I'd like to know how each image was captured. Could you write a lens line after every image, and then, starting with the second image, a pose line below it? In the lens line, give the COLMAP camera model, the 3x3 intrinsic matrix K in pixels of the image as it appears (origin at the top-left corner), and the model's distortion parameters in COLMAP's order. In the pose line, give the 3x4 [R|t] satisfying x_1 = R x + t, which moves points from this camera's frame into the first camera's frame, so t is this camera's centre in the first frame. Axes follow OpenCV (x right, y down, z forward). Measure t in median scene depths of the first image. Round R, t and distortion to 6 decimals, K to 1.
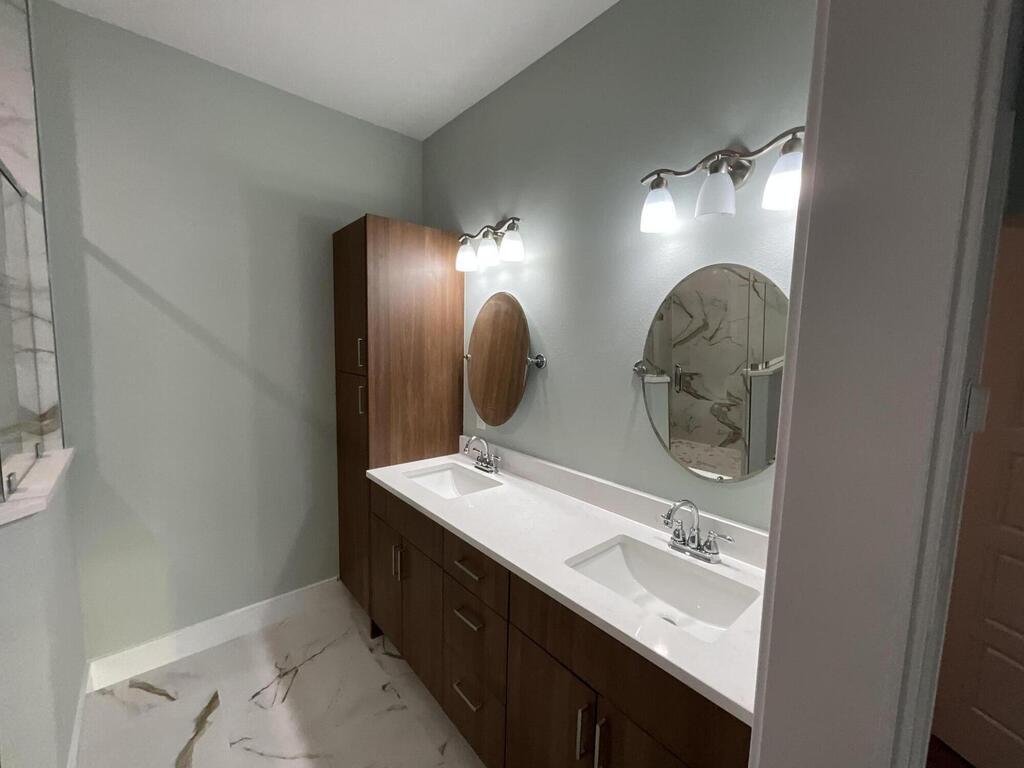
lens RADIAL K [[415.4, 0, 513.3], [0, 415.4, 384.8], [0, 0, 1]] dist [-0.001905, -0.000134]
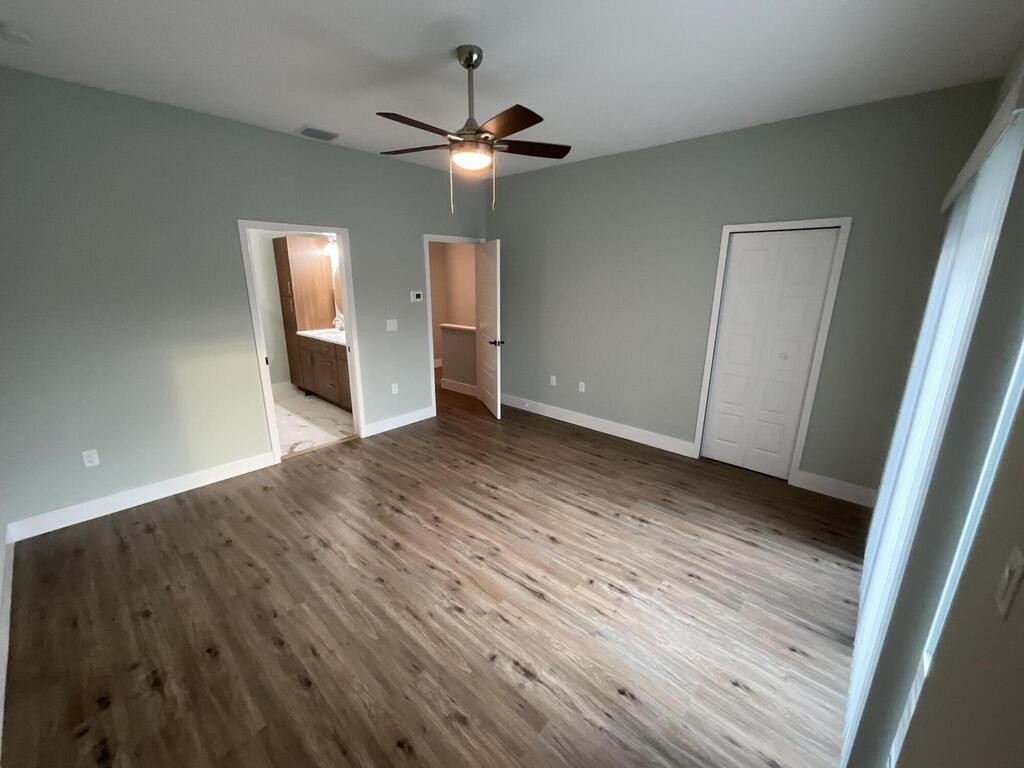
lens RADIAL K [[415.4, 0, 513.3], [0, 415.4, 384.8], [0, 0, 1]] dist [-0.001905, -0.000134]
pose [[0.991957, -0.048034, 0.117105, 0.736453], [0.029136, 0.987002, 0.158045, 0.155680], [-0.123174, -0.153362, 0.980463, -1.941596]]
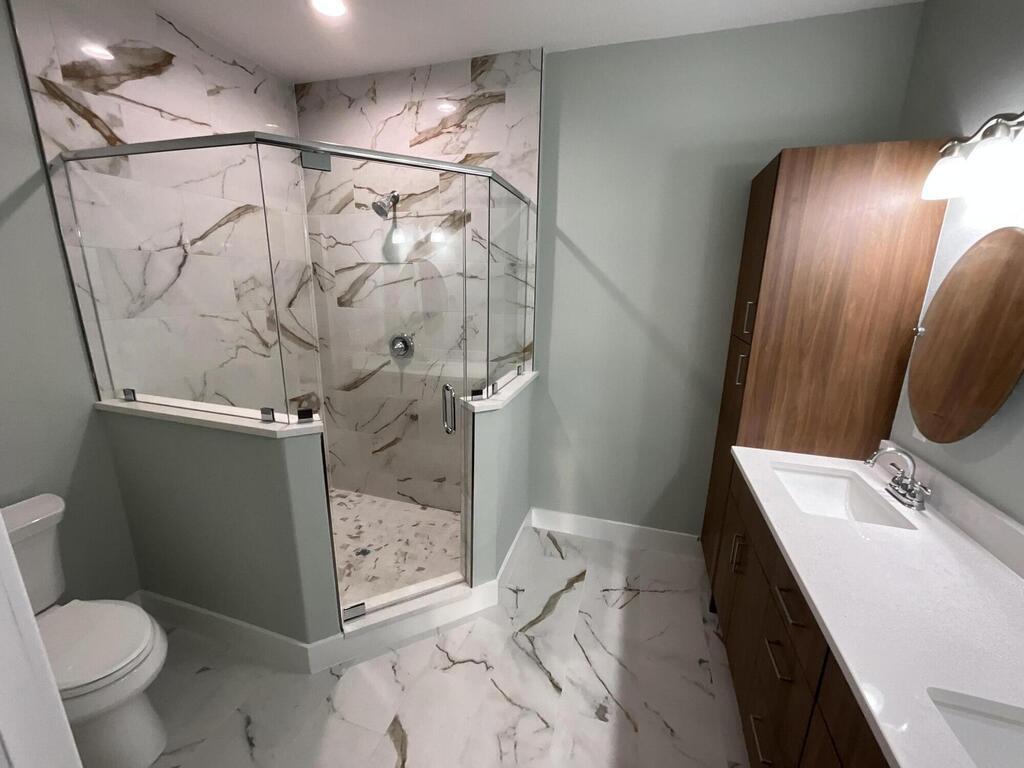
lens RADIAL K [[418.7, 0, 510.4], [0, 418.7, 385.0], [0, 0, 1]] dist [0.001924, 0.000340]
pose [[0.523189, 0.191864, -0.830338, 0.139046], [-0.089110, 0.981303, 0.170599, -0.043282], [0.847545, -0.015264, 0.530504, 0.083693]]
